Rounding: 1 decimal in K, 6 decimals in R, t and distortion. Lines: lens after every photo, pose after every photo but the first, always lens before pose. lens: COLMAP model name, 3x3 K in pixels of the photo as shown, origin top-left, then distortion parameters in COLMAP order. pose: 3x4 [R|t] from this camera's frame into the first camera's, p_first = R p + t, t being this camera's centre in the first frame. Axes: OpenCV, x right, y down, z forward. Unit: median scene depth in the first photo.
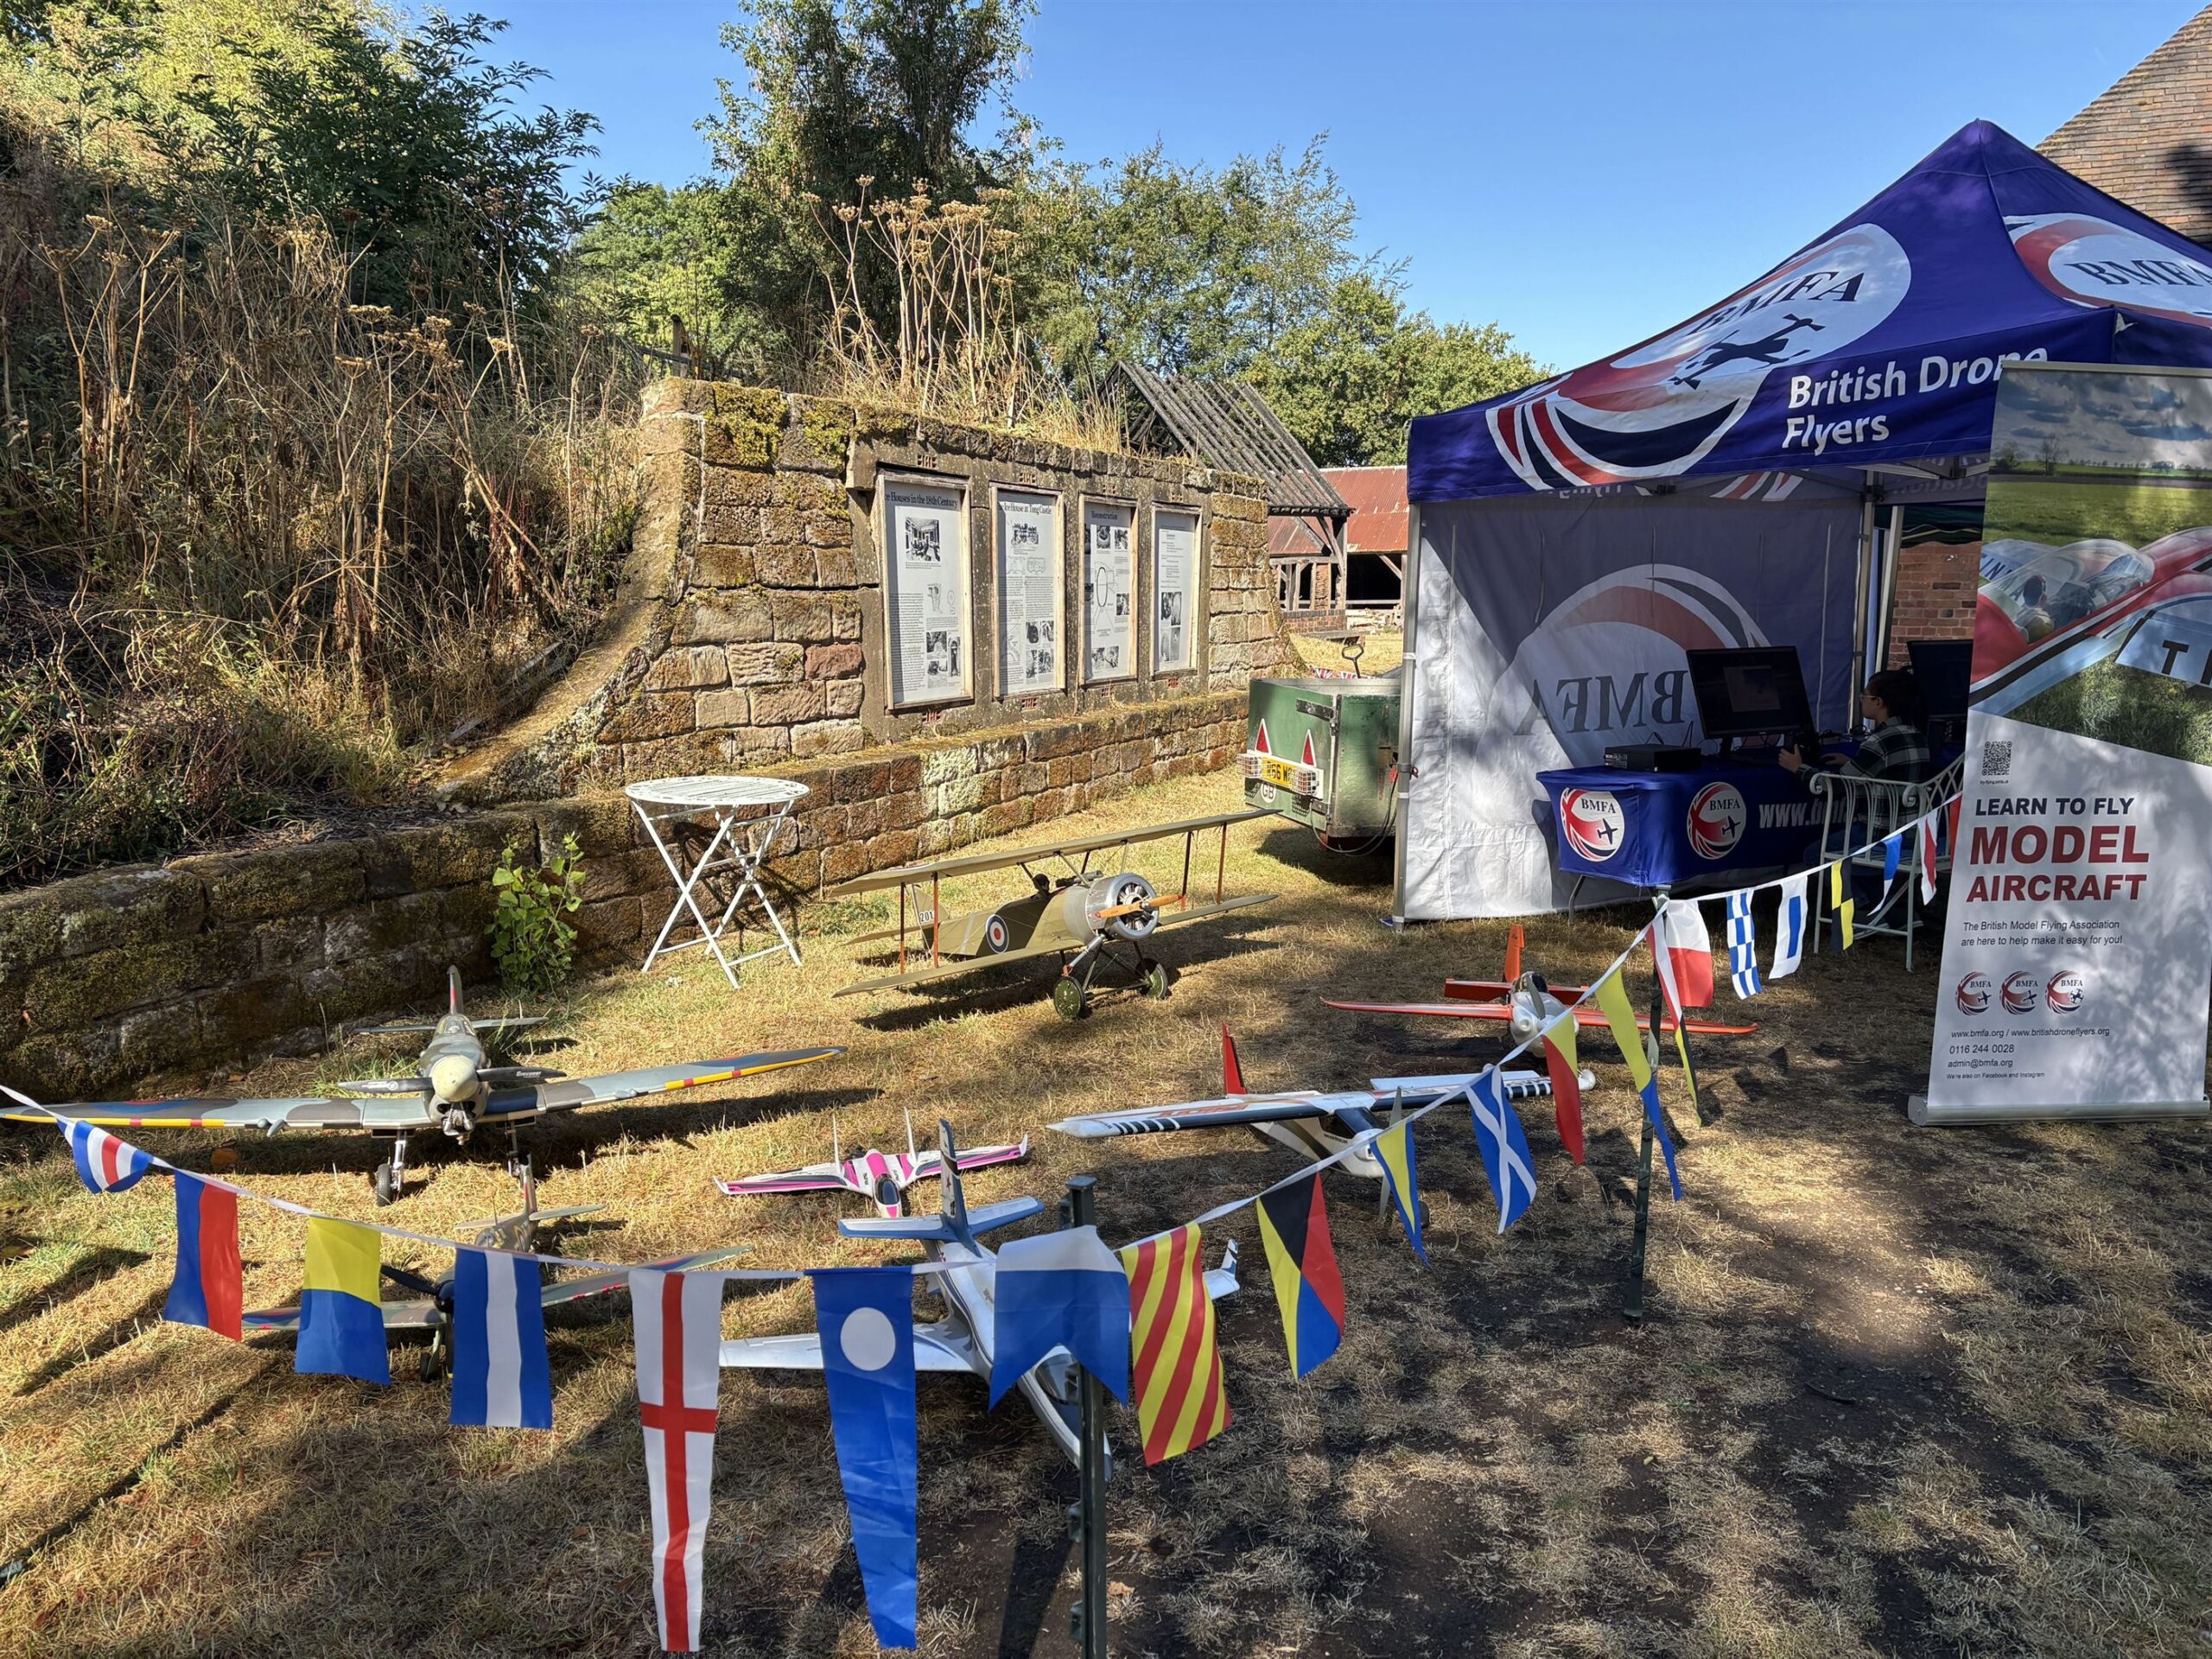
lens RADIAL K [[1665.7, 0, 1102.7], [0, 1665.7, 824.7], [0, 0, 1]] dist [0.077452, -0.062431]
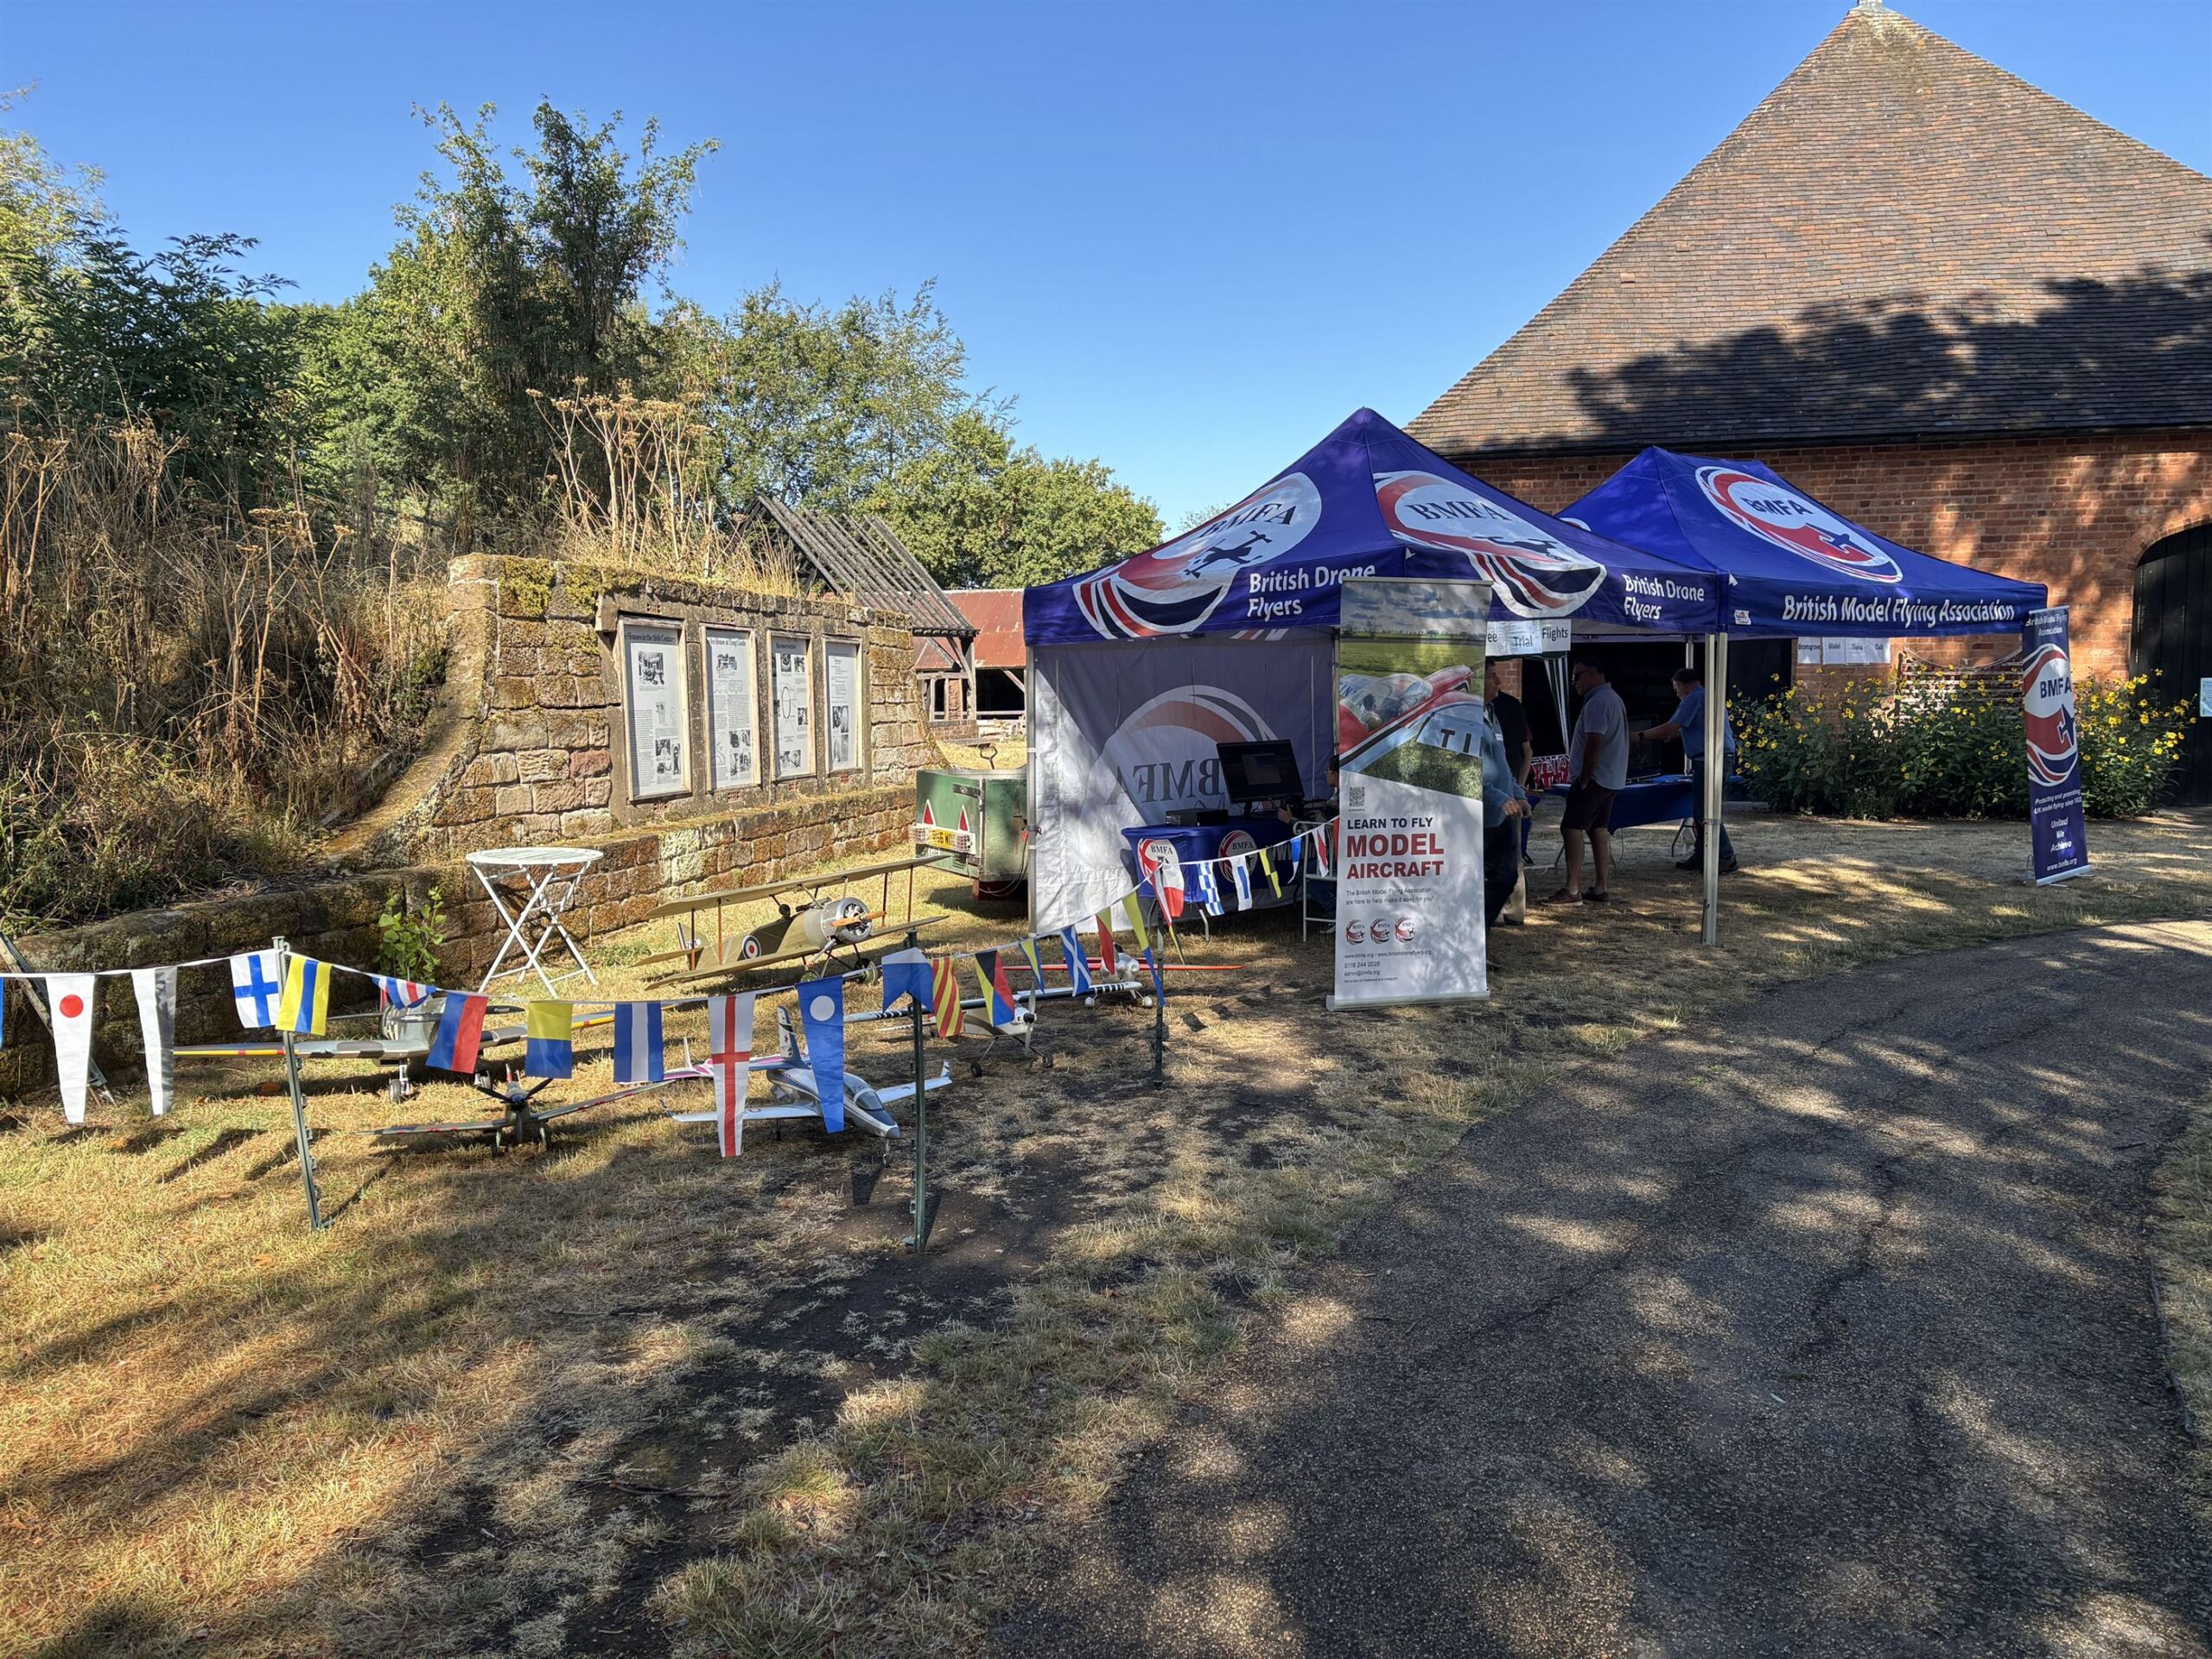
lens RADIAL K [[1665.7, 0, 1114.3], [0, 1665.7, 837.5], [0, 0, 1]] dist [0.077452, -0.062431]
pose [[0.973883, -0.032377, 0.224732, -0.071038], [0.045429, 0.997553, -0.053148, 0.053884], [-0.222461, 0.061969, 0.972970, -0.404282]]
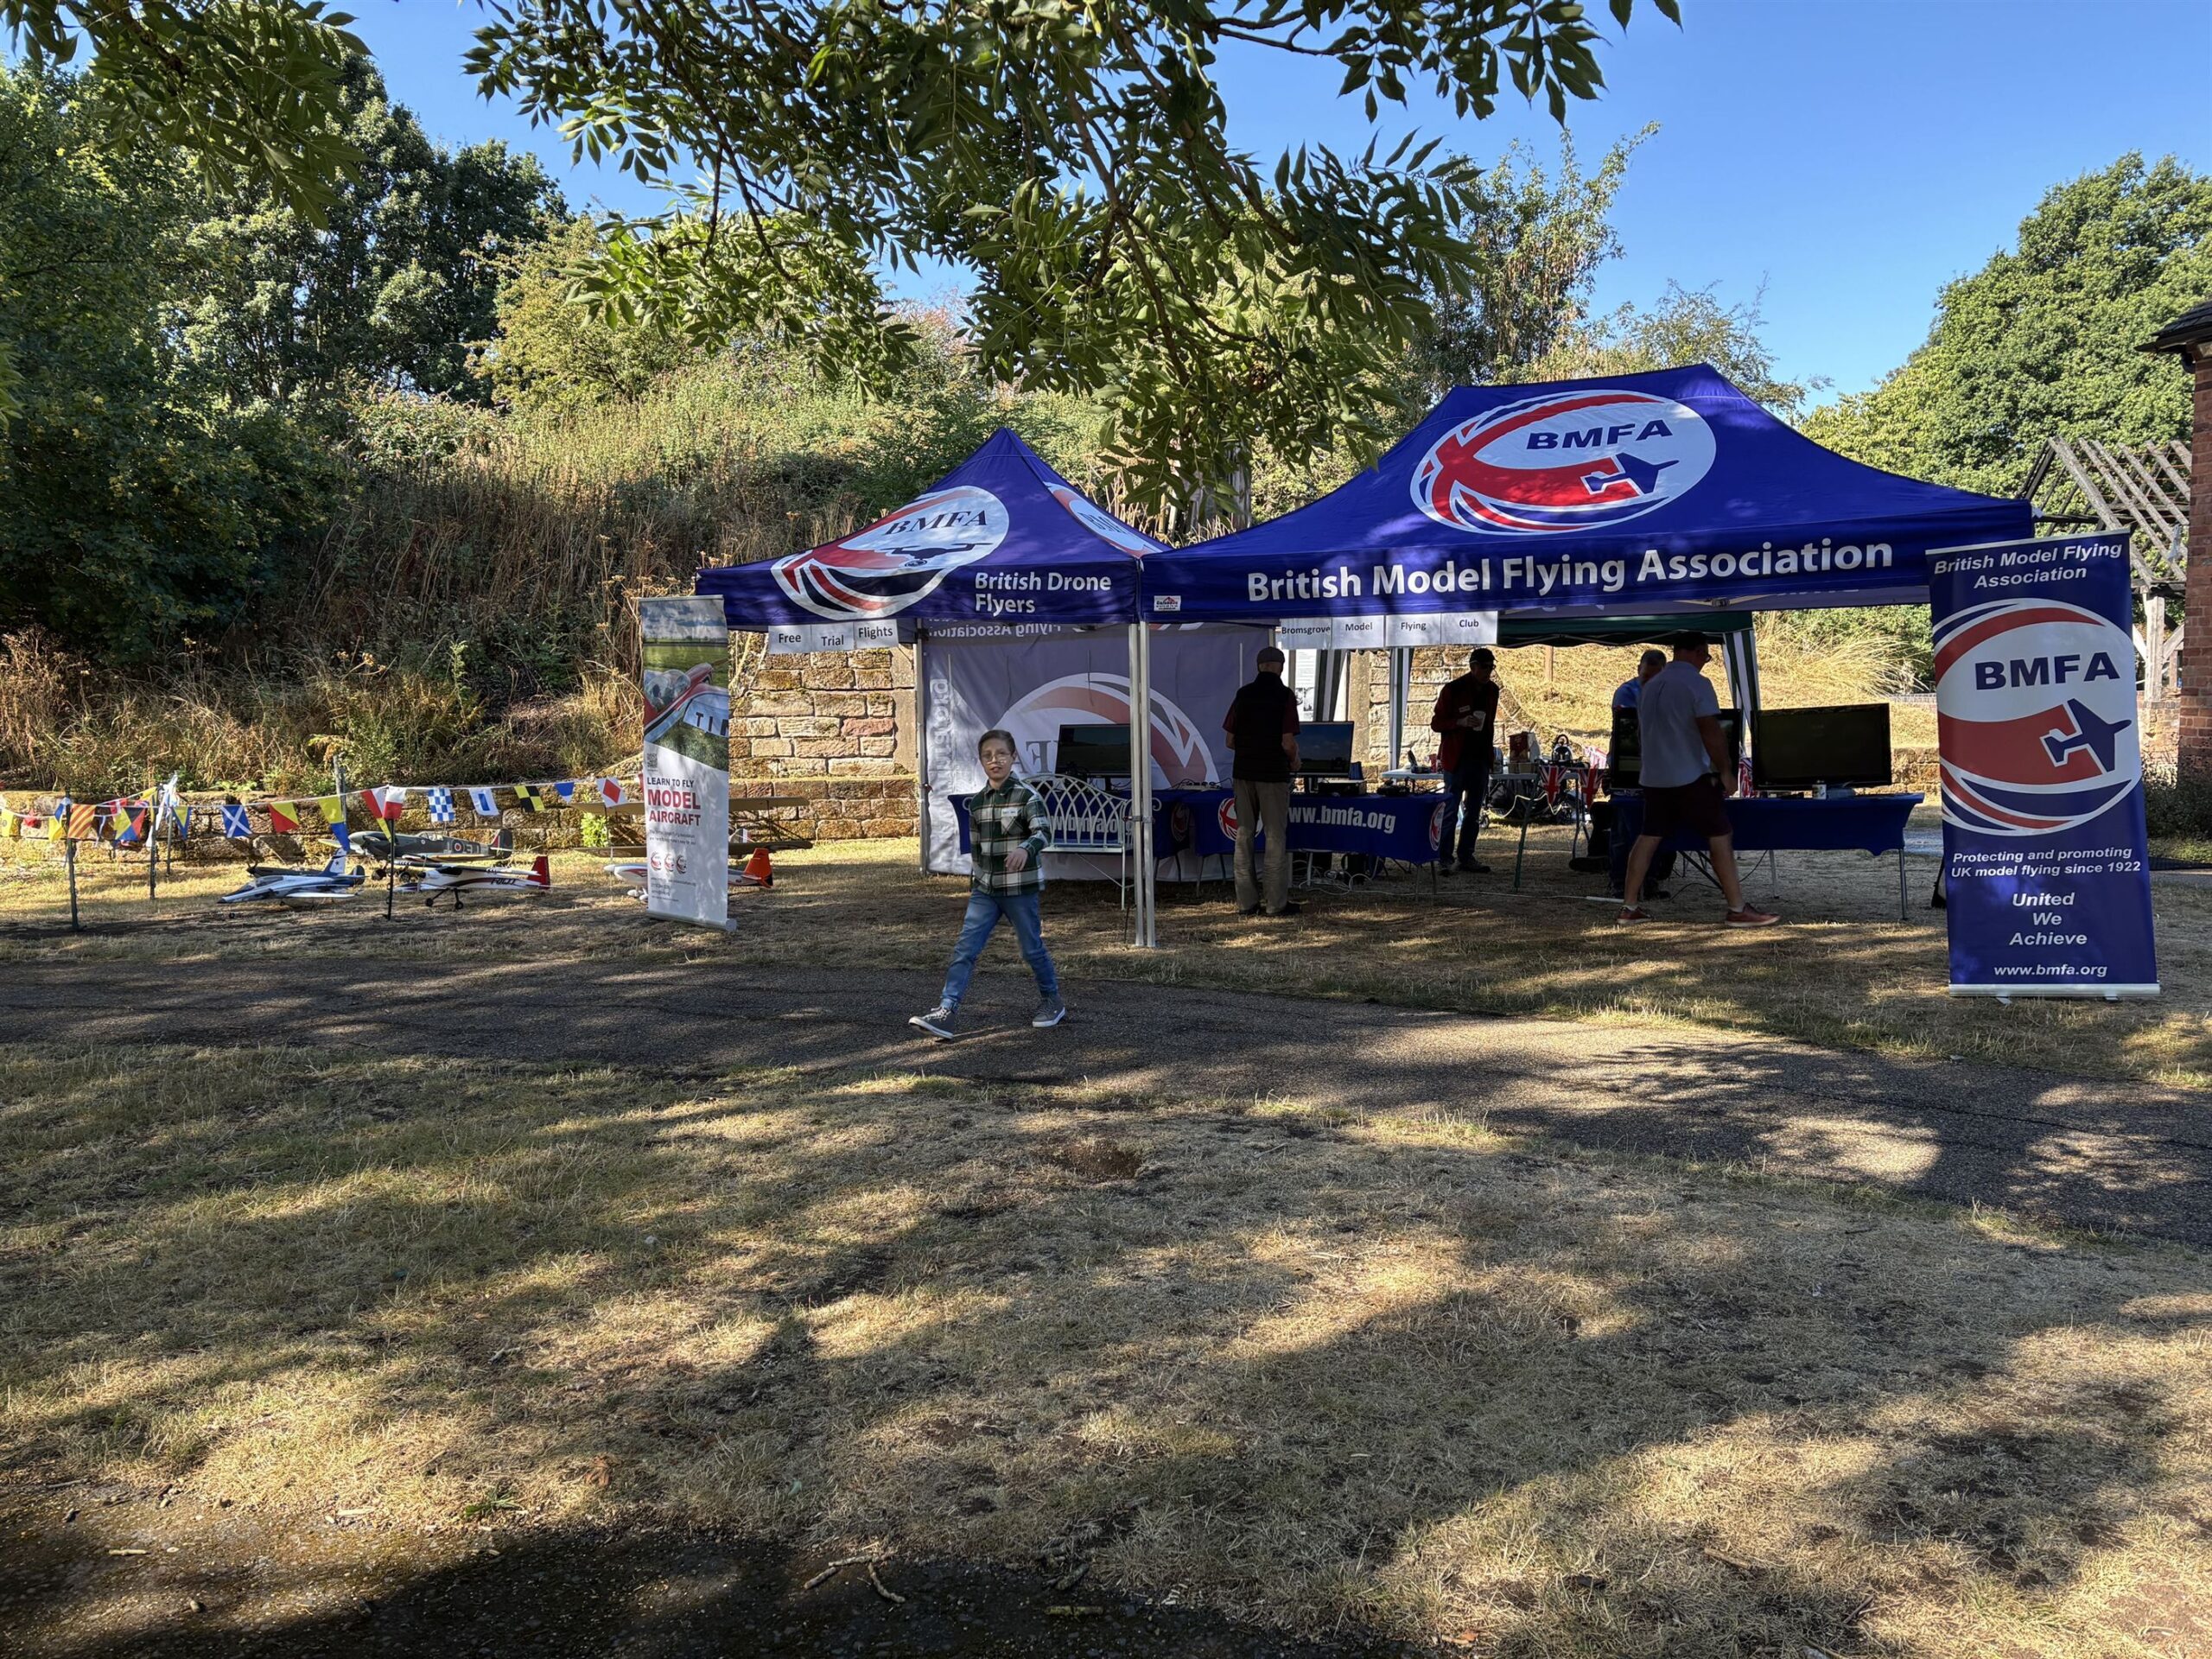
lens RADIAL K [[1665.7, 0, 1106.1], [0, 1665.7, 818.9], [0, 0, 1]] dist [0.077452, -0.062431]
pose [[0.640084, 0.050672, -0.766632, 1.751398], [-0.096373, 0.995237, -0.014683, 0.009859], [0.762237, 0.083281, 0.641919, -0.012001]]
